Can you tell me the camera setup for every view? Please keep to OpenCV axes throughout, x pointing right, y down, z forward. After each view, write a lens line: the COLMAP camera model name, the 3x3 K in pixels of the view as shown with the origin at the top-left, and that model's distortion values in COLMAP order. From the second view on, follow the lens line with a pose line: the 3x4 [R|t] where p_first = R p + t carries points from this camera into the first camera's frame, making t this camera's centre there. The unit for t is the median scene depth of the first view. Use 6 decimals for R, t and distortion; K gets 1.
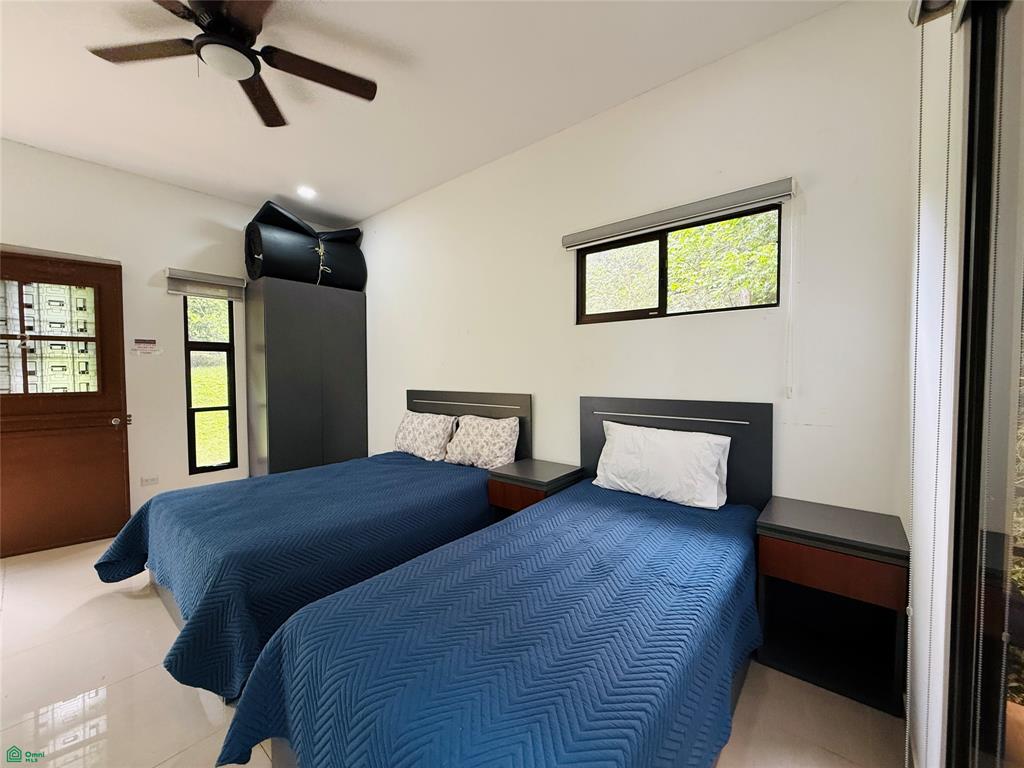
lens RADIAL K [[407.8, 0, 512.0], [0, 407.8, 384.0], [0, 0, 1]] dist [-0.000275, 0.000137]
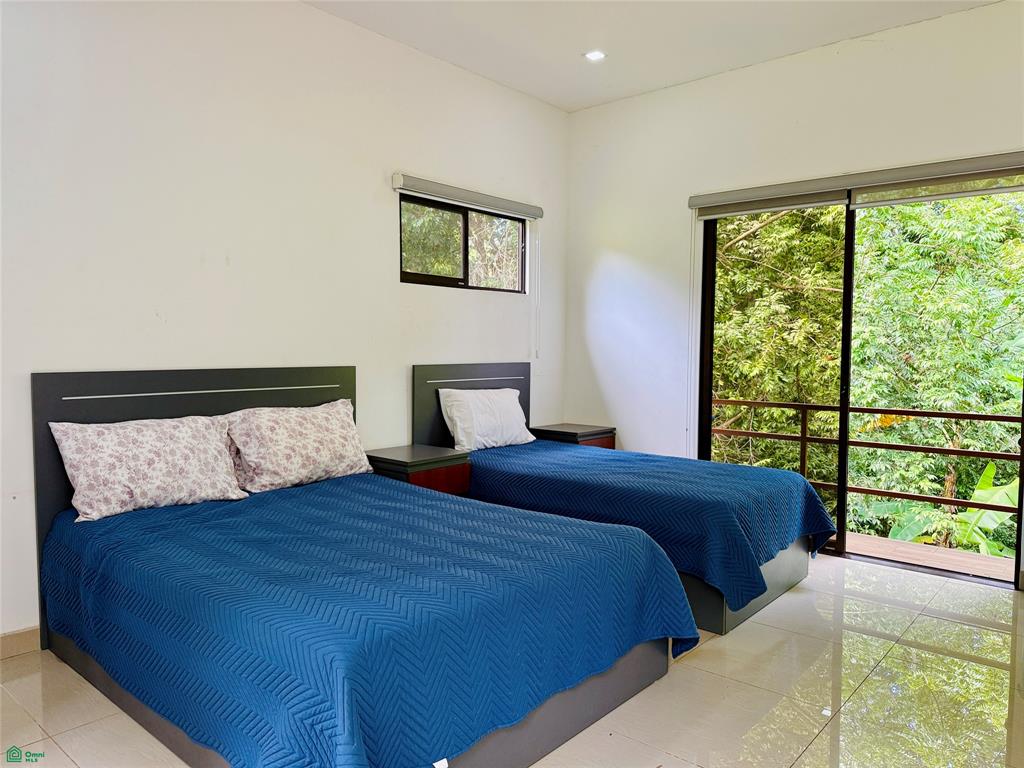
lens RADIAL K [[724.7, 0, 512.0], [0, 724.7, 384.0], [0, 0, 1]] dist [0.000016, -0.000016]
pose [[0.008321, -0.066246, 0.997769, -1.401733], [-0.002477, 0.997799, 0.066269, -0.033657], [-0.999962, -0.003023, 0.008139, 0.766135]]
